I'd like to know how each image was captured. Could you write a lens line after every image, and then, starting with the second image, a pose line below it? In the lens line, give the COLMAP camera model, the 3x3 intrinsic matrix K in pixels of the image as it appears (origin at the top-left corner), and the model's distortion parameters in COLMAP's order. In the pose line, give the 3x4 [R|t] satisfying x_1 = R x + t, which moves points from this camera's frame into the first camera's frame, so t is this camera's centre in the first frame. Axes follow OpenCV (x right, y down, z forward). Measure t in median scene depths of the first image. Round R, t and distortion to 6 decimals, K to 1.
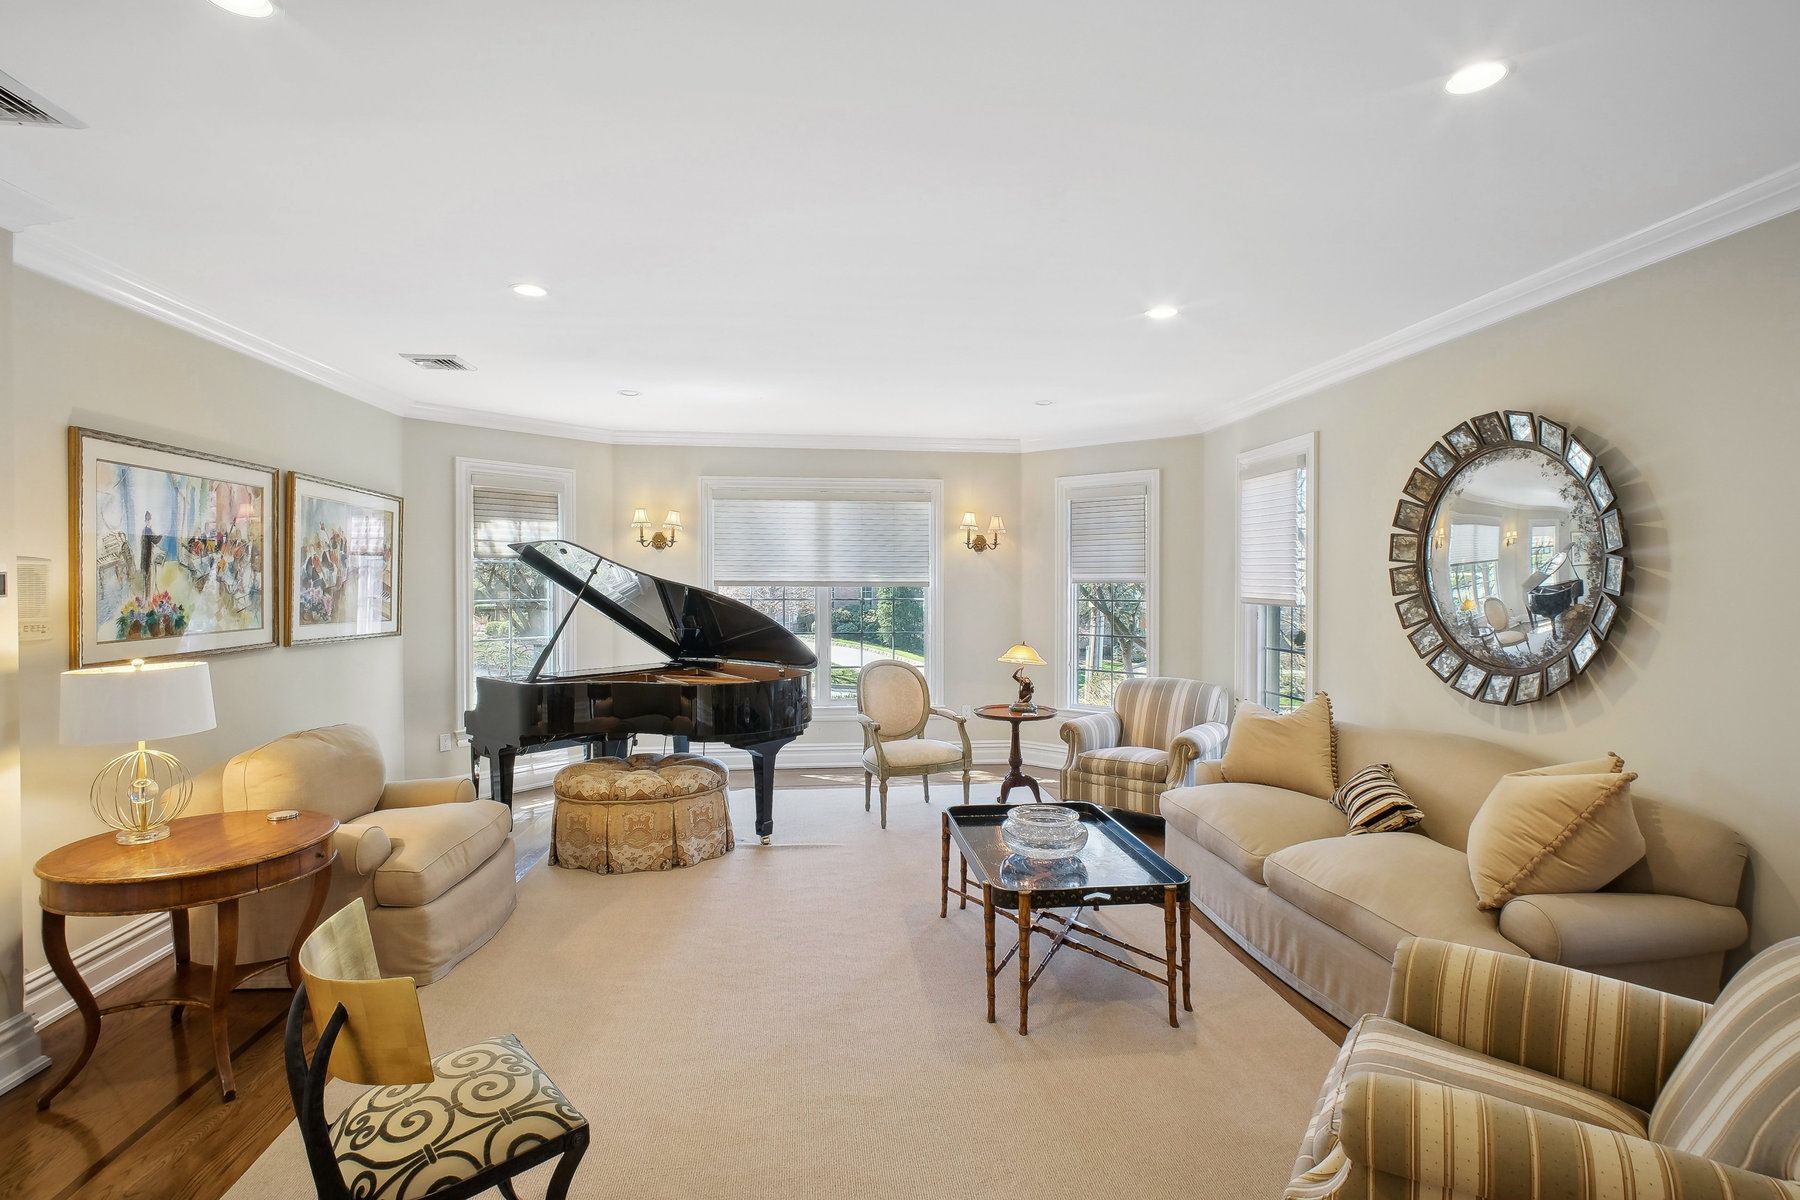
lens RADIAL K [[836.1, 0, 910.8], [0, 836.1, 574.1], [0, 0, 1]] dist [-0.005413, -0.001937]
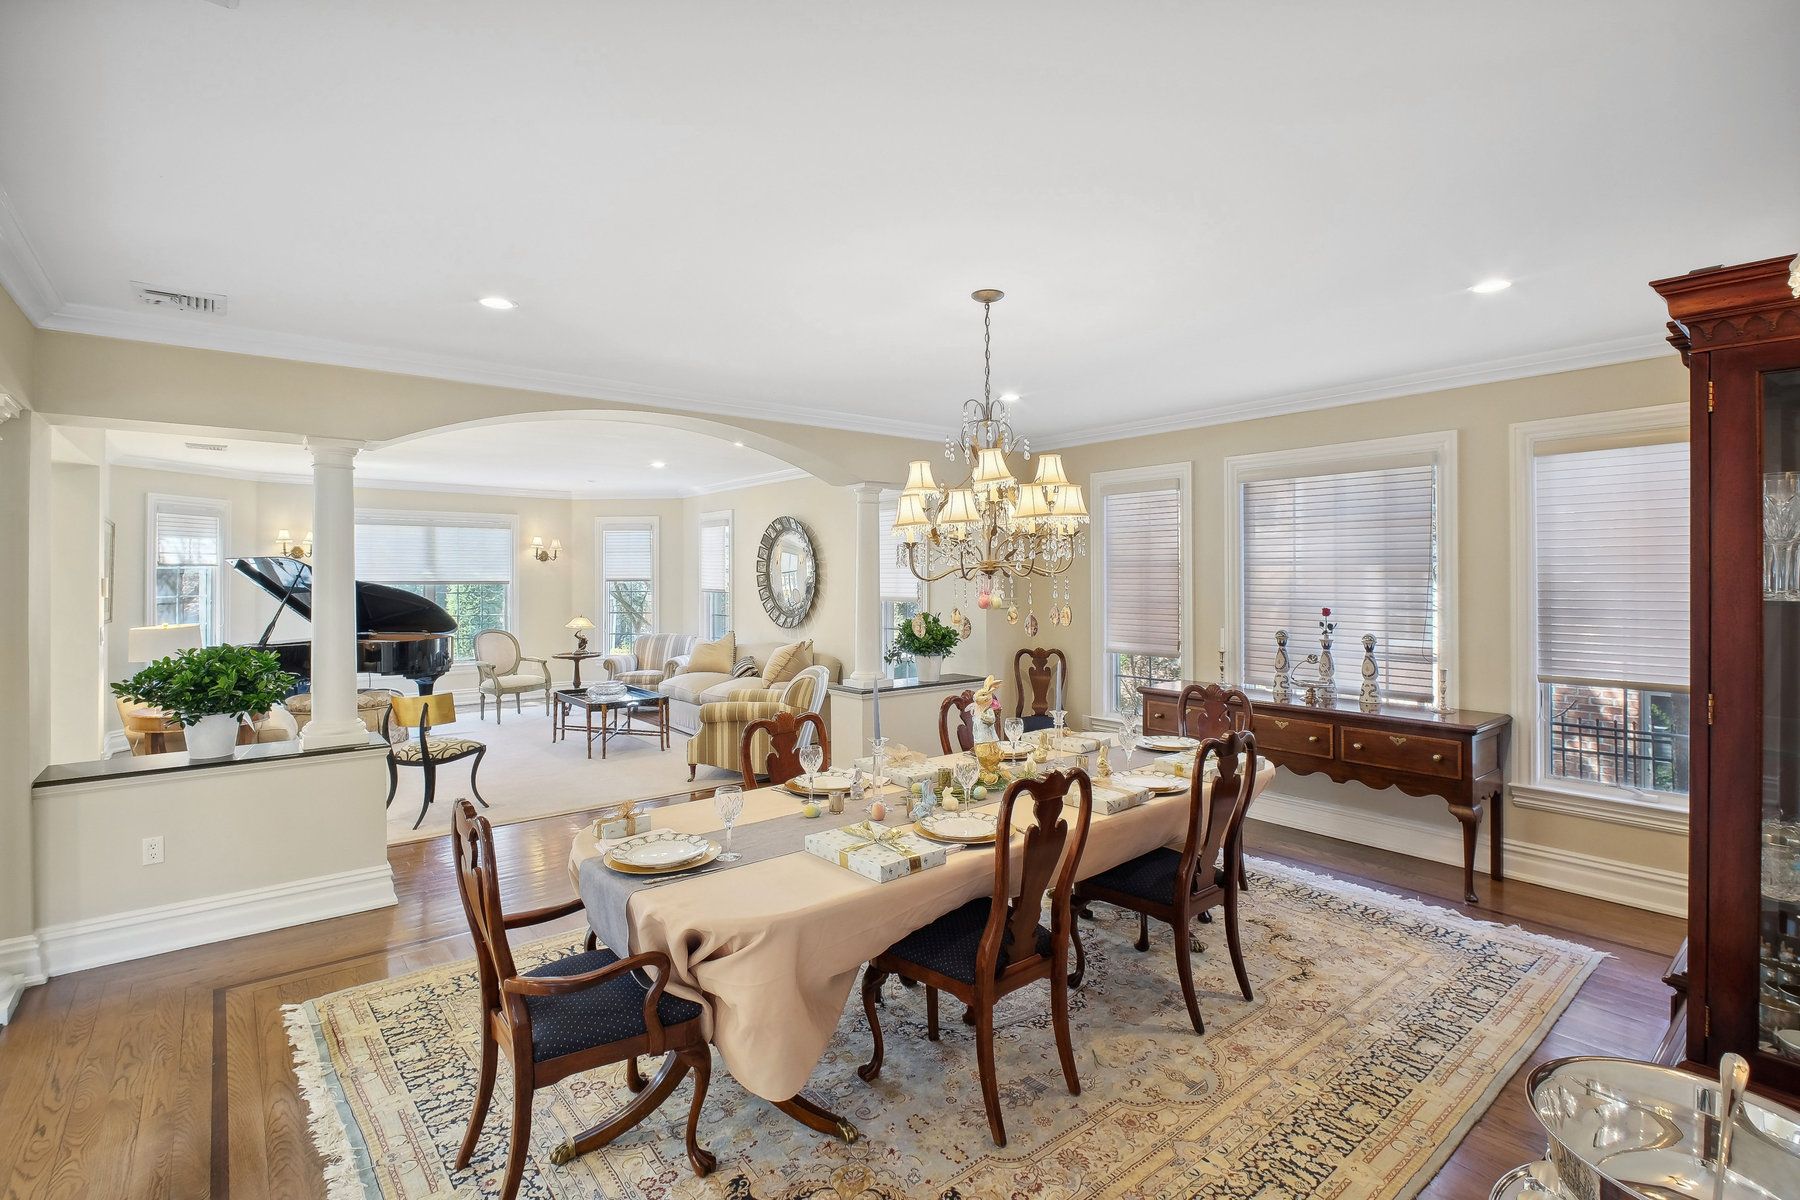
lens RADIAL K [[836.1, 0, 910.8], [0, 836.1, 574.1], [0, 0, 1]] dist [-0.005413, -0.001937]
pose [[0.838901, -0.000499, 0.544284, -0.334356], [-0.002127, 0.999989, 0.004196, -0.020050], [-0.544280, -0.004677, 0.838891, -1.185335]]
